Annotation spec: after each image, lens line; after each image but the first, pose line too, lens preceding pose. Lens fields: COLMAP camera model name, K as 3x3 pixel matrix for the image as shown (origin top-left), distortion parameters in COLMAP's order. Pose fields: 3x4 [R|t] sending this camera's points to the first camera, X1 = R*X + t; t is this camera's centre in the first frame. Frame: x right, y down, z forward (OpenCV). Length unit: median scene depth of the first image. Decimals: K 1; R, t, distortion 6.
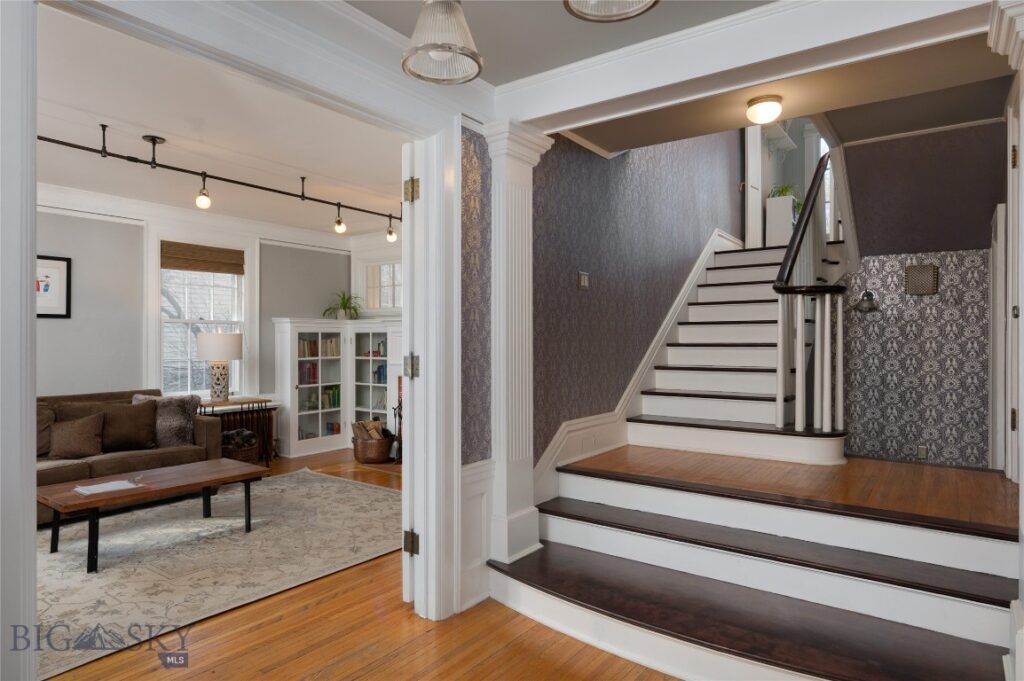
lens RADIAL K [[591.8, 0, 512.8], [0, 591.8, 339.5], [0, 0, 1]] dist [-0.004633, -0.001185]
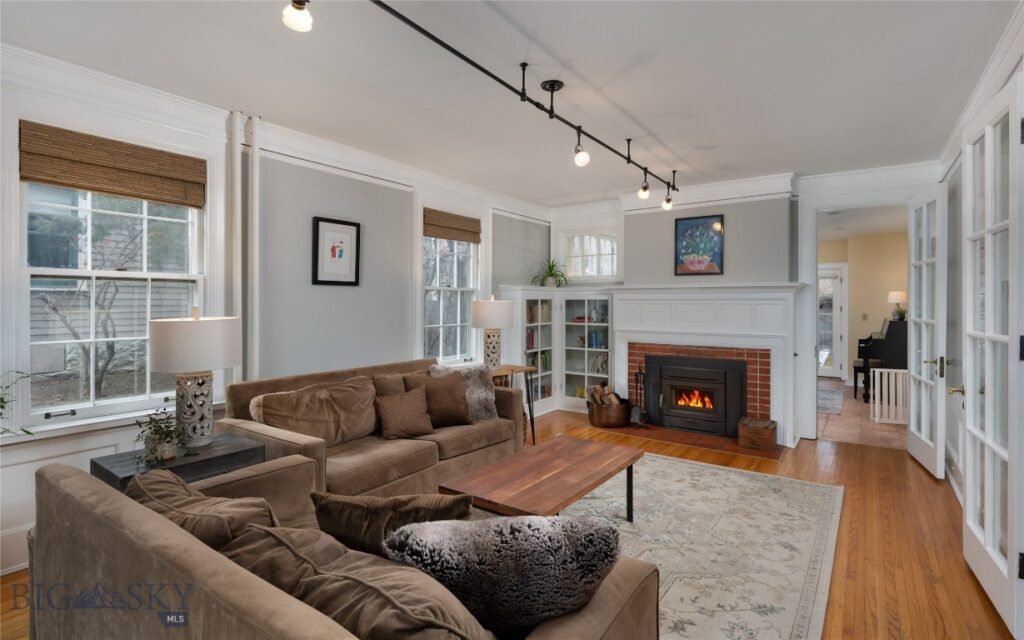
lens RADIAL K [[485.9, 0, 534.4], [0, 485.9, 302.1], [0, 0, 1]] dist [0.000594, -0.000264]
pose [[0.999780, 0.001714, 0.020928, -0.482701], [-0.001692, 0.999998, -0.001049, -0.008612], [-0.020930, 0.001013, 0.999780, 0.199496]]
